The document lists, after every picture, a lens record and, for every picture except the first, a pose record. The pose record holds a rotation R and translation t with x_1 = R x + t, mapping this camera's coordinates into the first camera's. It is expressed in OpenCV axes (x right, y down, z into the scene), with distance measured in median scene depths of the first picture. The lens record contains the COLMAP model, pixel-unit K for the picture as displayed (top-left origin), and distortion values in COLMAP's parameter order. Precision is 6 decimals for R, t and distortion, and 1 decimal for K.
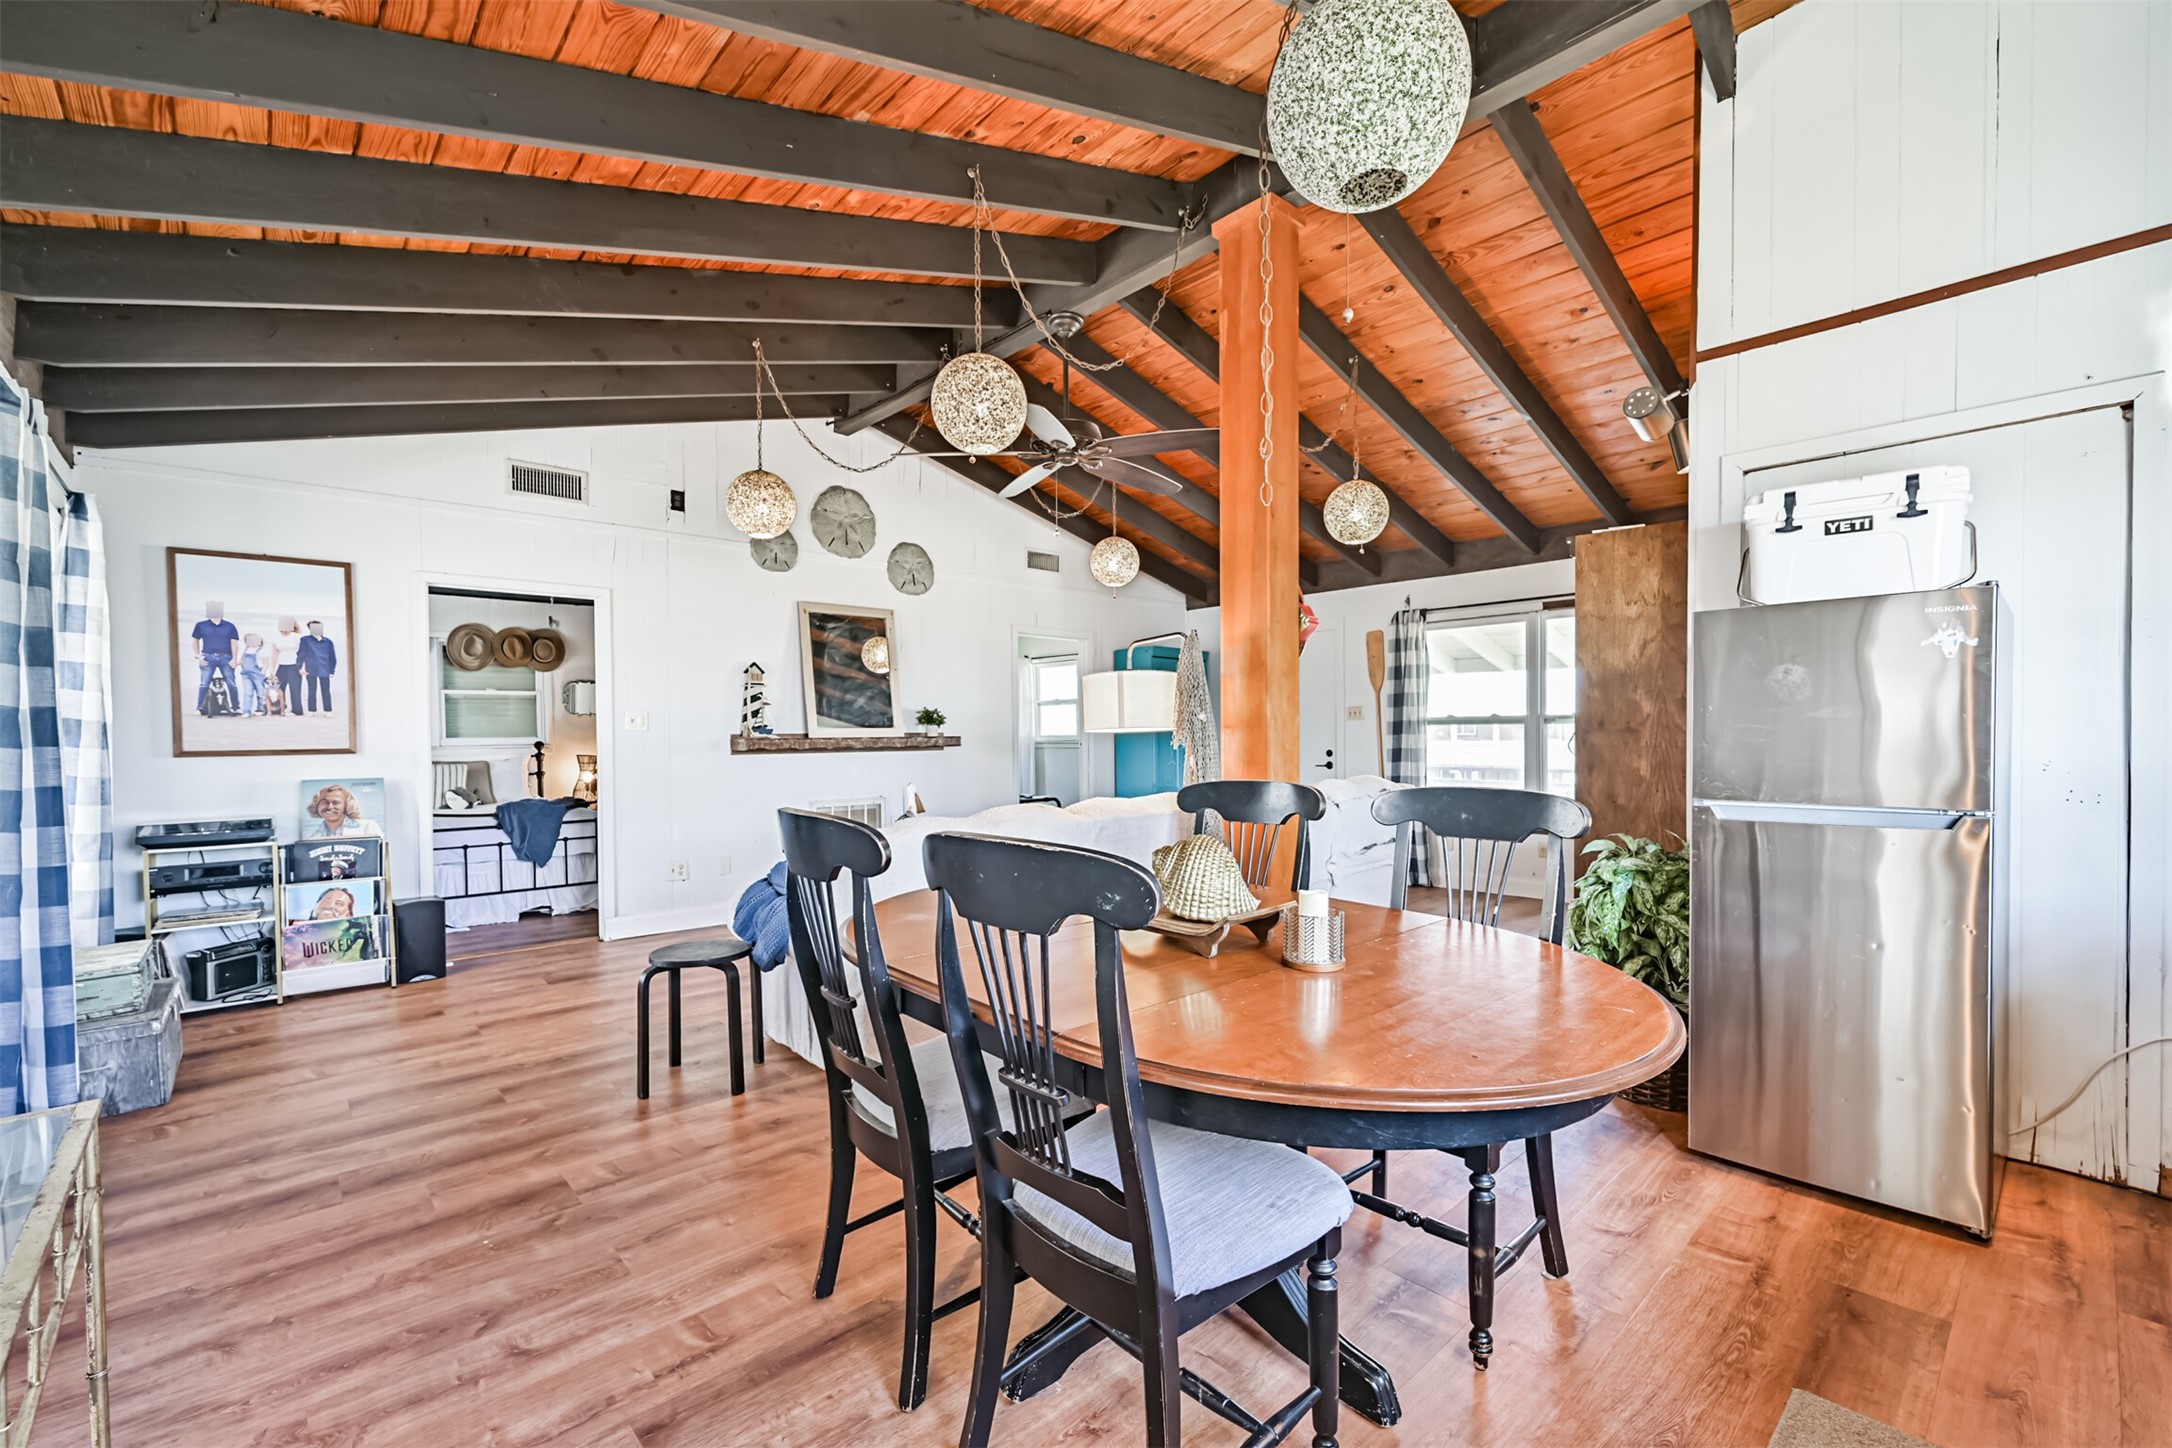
lens RADIAL K [[923.3, 0, 1087.3], [0, 923.3, 755.4], [0, 0, 1]] dist [0.009066, -0.000110]
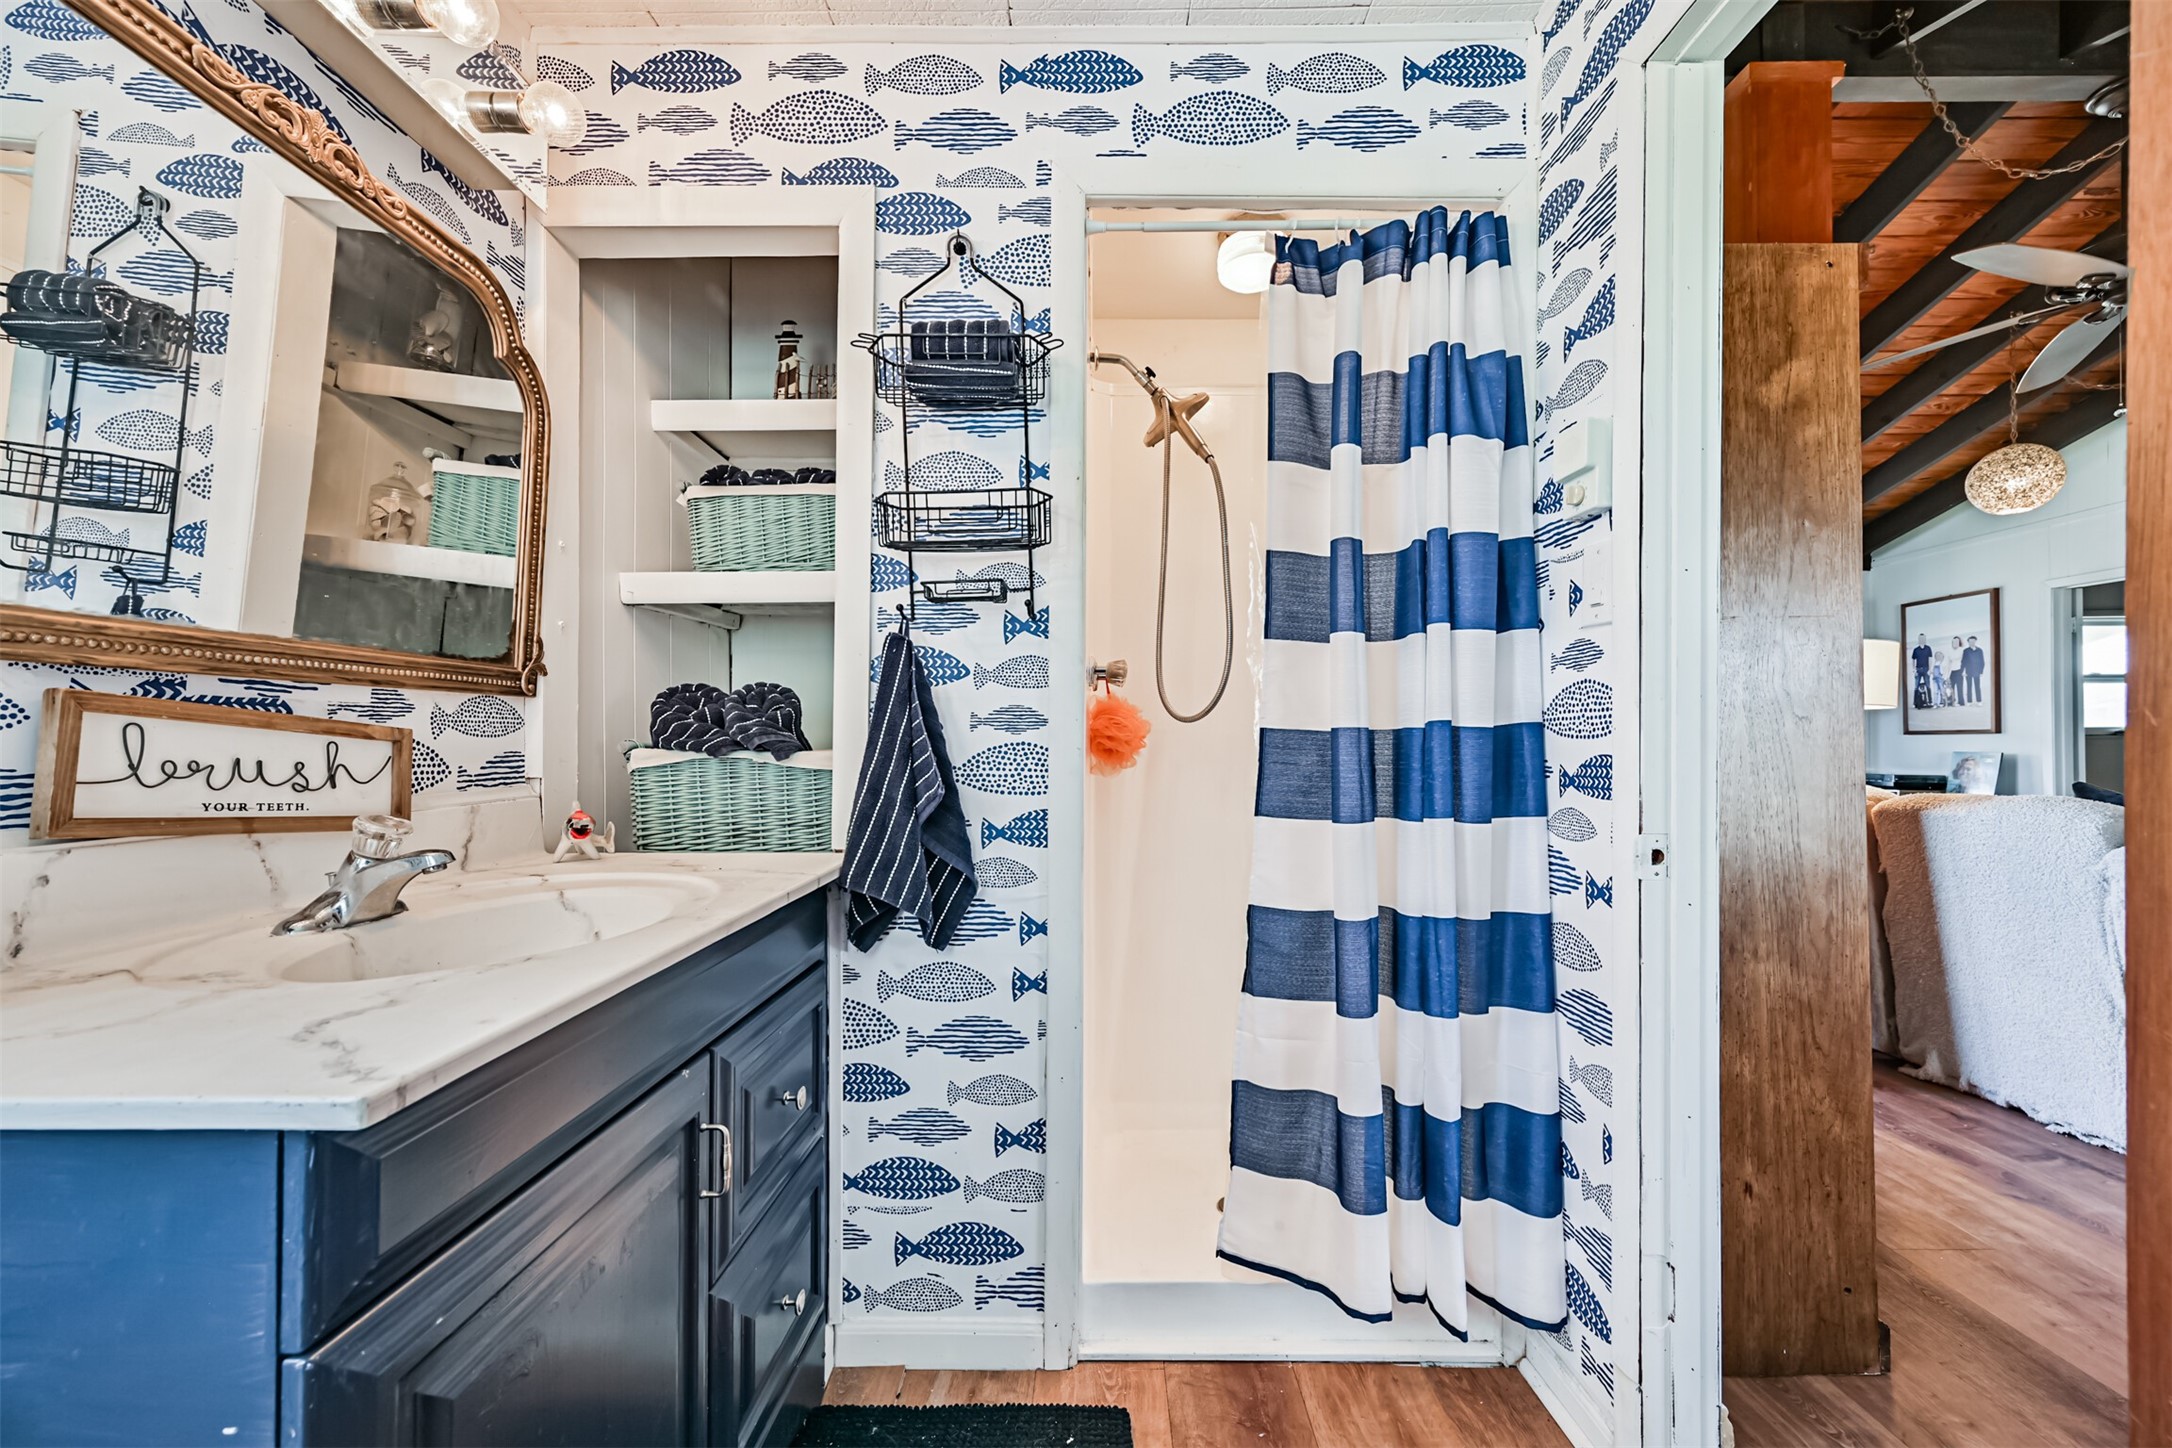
lens RADIAL K [[846.6, 0, 1097.8], [0, 846.6, 734.4], [0, 0, 1]] dist [0.007094, -0.000031]
pose [[-0.677144, 0.003889, -0.735840, 0.955905], [-0.010145, 0.999842, 0.014621, -0.005085], [0.735780, 0.017365, -0.676998, 0.891459]]
